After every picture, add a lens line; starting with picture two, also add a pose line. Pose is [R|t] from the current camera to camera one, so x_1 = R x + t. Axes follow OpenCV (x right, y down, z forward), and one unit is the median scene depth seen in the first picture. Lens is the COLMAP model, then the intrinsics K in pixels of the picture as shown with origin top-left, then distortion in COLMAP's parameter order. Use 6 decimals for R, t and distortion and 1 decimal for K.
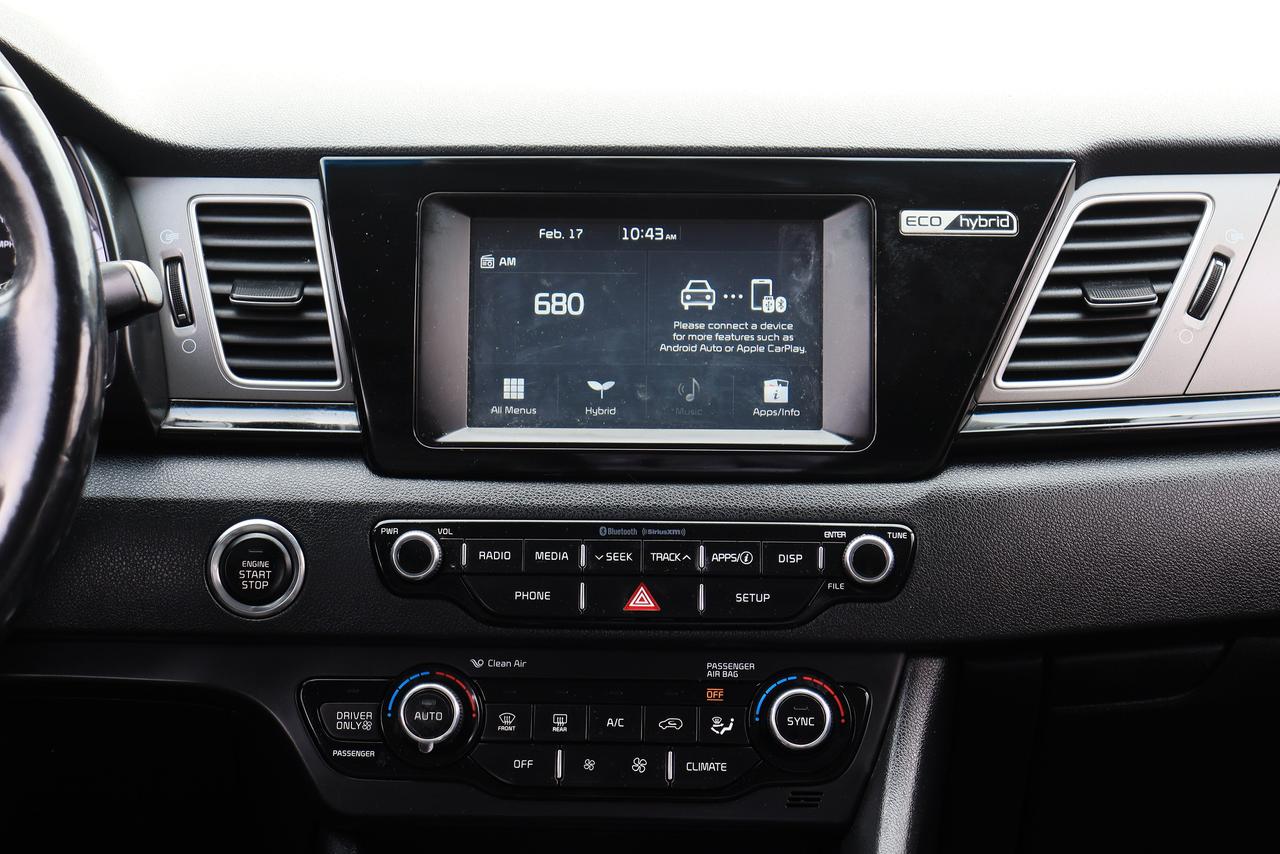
lens RADIAL K [[3206.0, 0, 644.8], [0, 3206.0, 421.0], [0, 0, 1]] dist [0.441364, 0.000000]
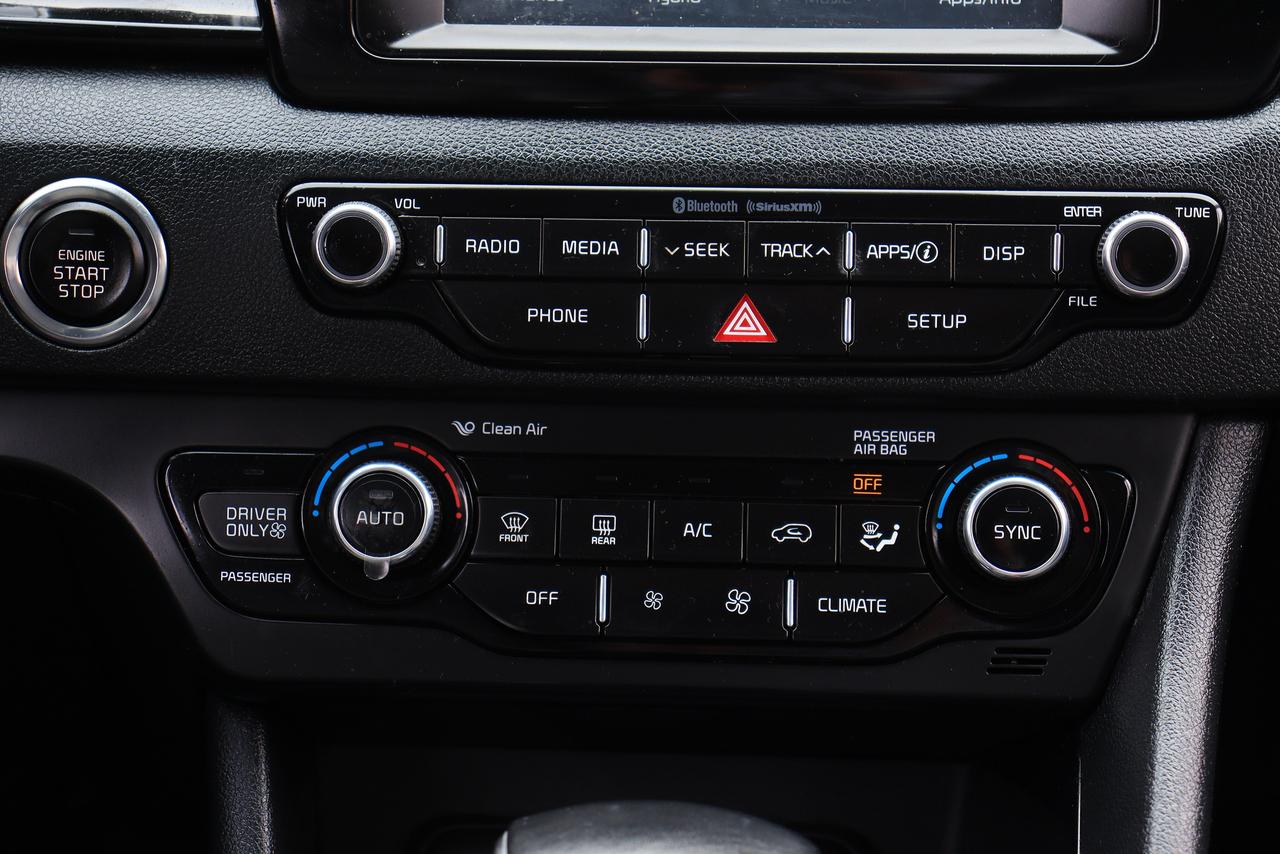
lens RADIAL K [[3206.0, 0, 635.9], [0, 3206.0, 418.7], [0, 0, 1]] dist [0.441364, 0.000000]
pose [[0.999905, 0.006162, -0.012294, -0.013336], [-0.004849, 0.994554, 0.104108, 0.012146], [0.012869, -0.104039, 0.994490, 0.415441]]
